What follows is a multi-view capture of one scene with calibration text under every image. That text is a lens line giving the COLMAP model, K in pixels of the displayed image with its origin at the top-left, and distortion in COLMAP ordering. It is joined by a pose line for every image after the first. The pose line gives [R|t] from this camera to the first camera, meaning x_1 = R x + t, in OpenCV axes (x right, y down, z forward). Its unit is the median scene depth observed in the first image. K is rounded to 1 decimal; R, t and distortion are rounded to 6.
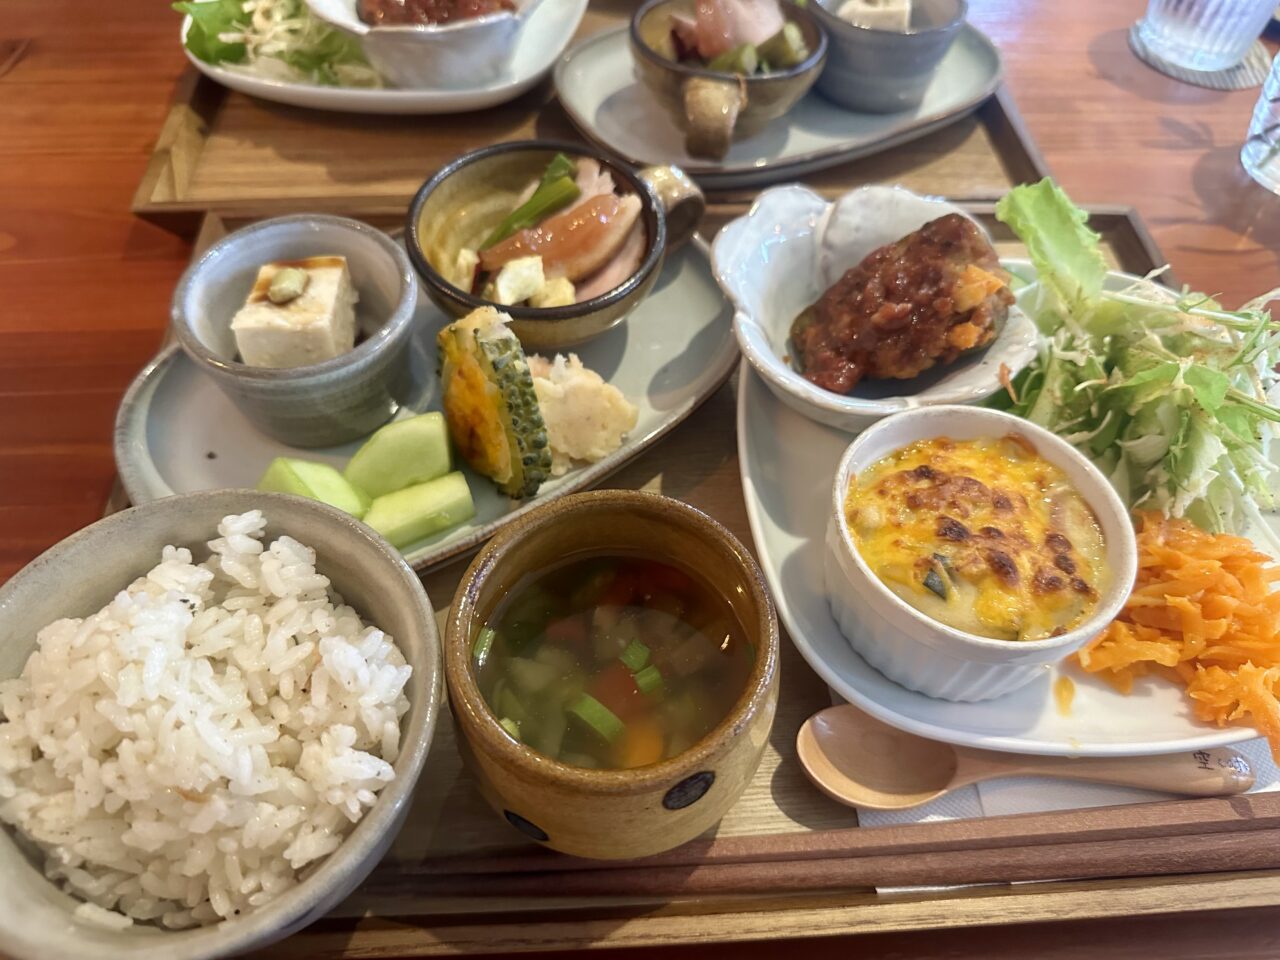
lens RADIAL K [[895.0, 0, 619.3], [0, 895.0, 483.2], [0, 0, 1]] dist [-0.000638, -0.037026]
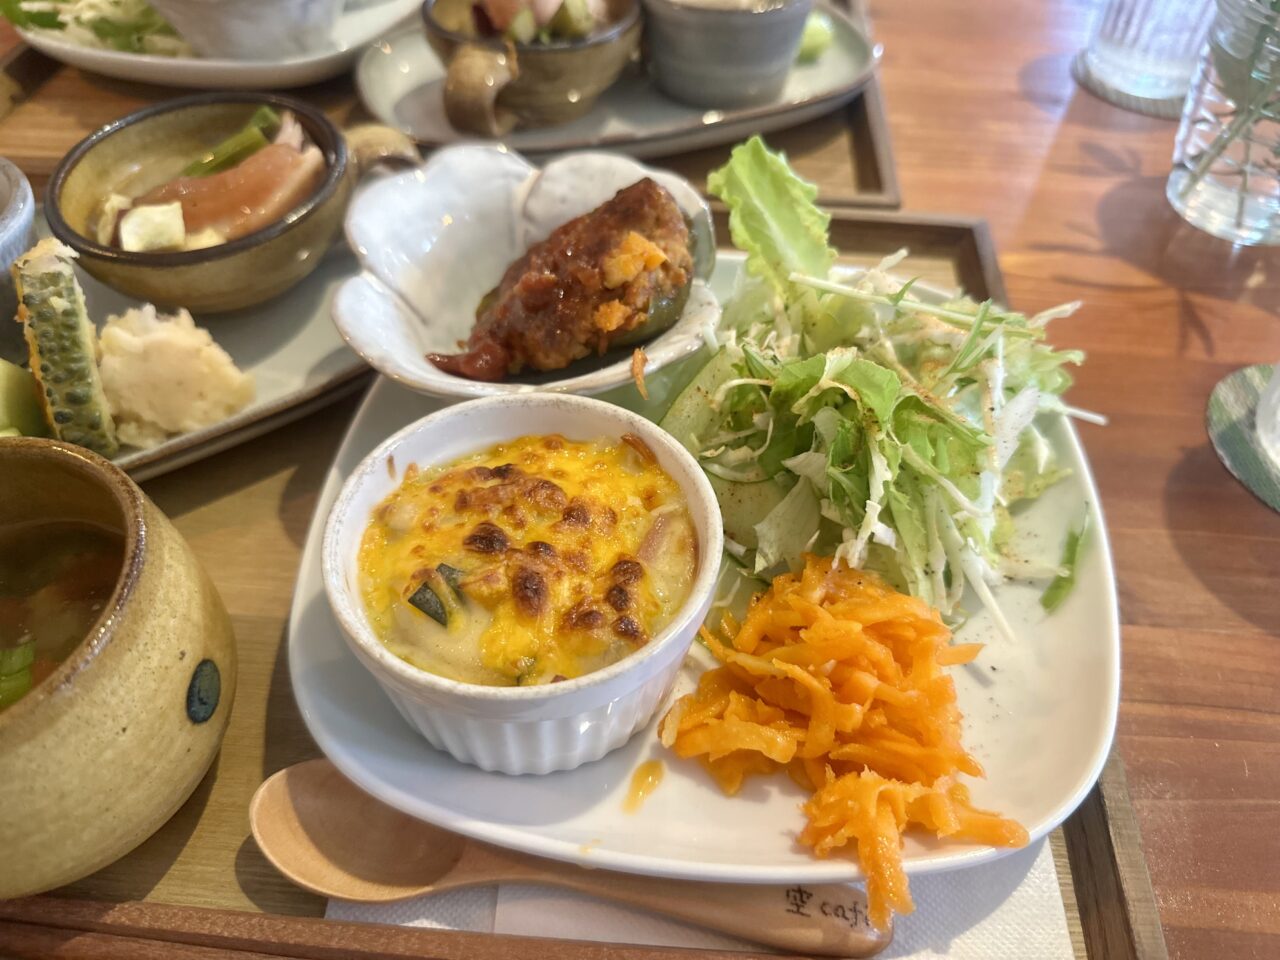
lens RADIAL K [[907.5, 0, 640.0], [0, 907.5, 480.0], [0, 0, 1]] dist [0.063861, -0.159024]
pose [[0.990454, 0.094561, -0.100297, 0.531703], [-0.103459, 0.990771, -0.087571, 0.052258], [0.091091, 0.097111, 0.991096, 0.216195]]
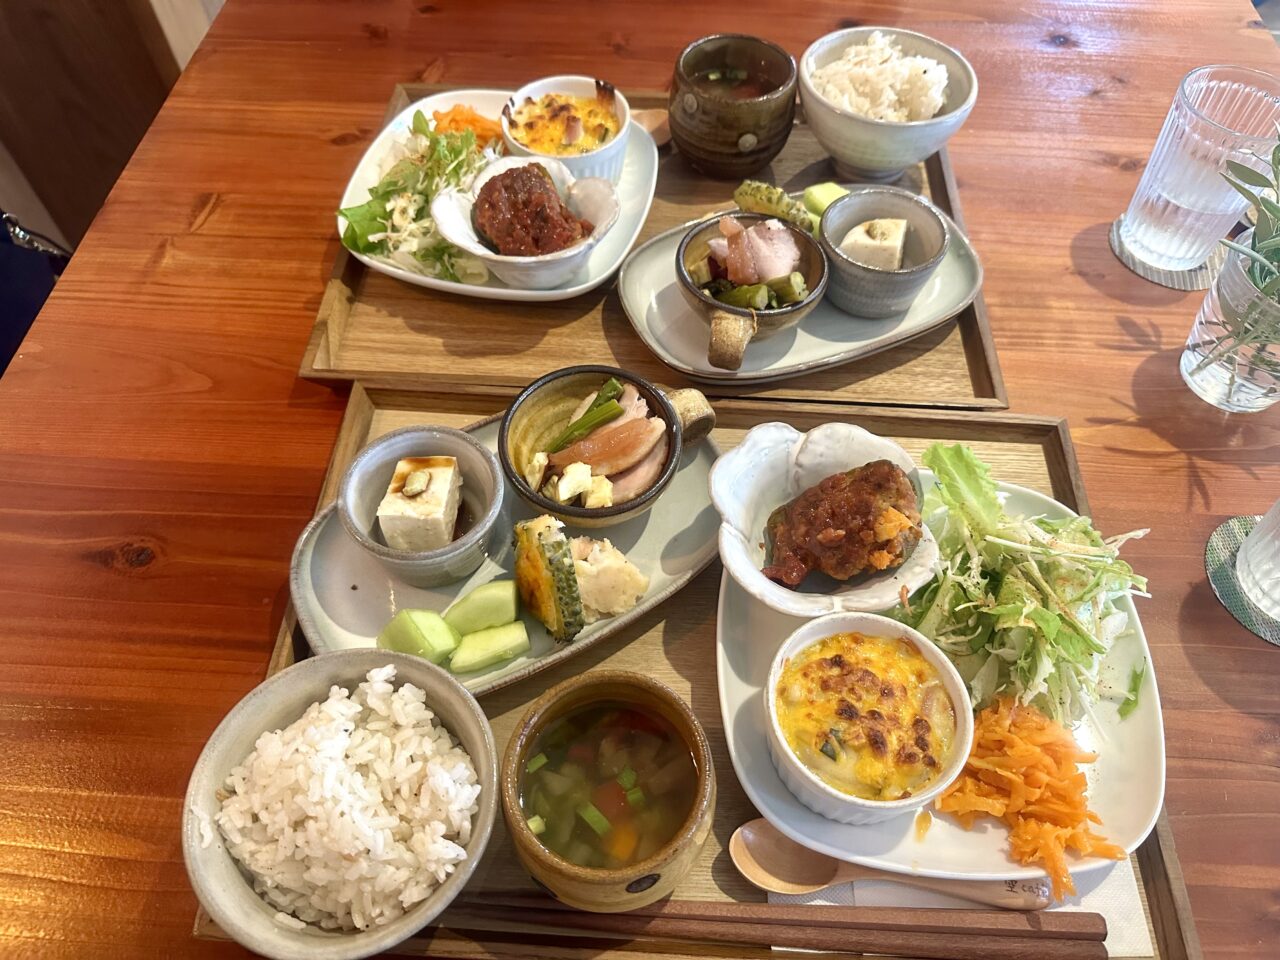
lens RADIAL K [[891.5, 0, 621.7], [0, 891.5, 449.0], [0, 0, 1]] dist [0.045075, -0.100032]
pose [[0.994384, 0.076961, -0.072641, 0.070889], [-0.076248, 0.997010, 0.012545, -0.340014], [0.073389, -0.006936, 0.997279, -0.459113]]
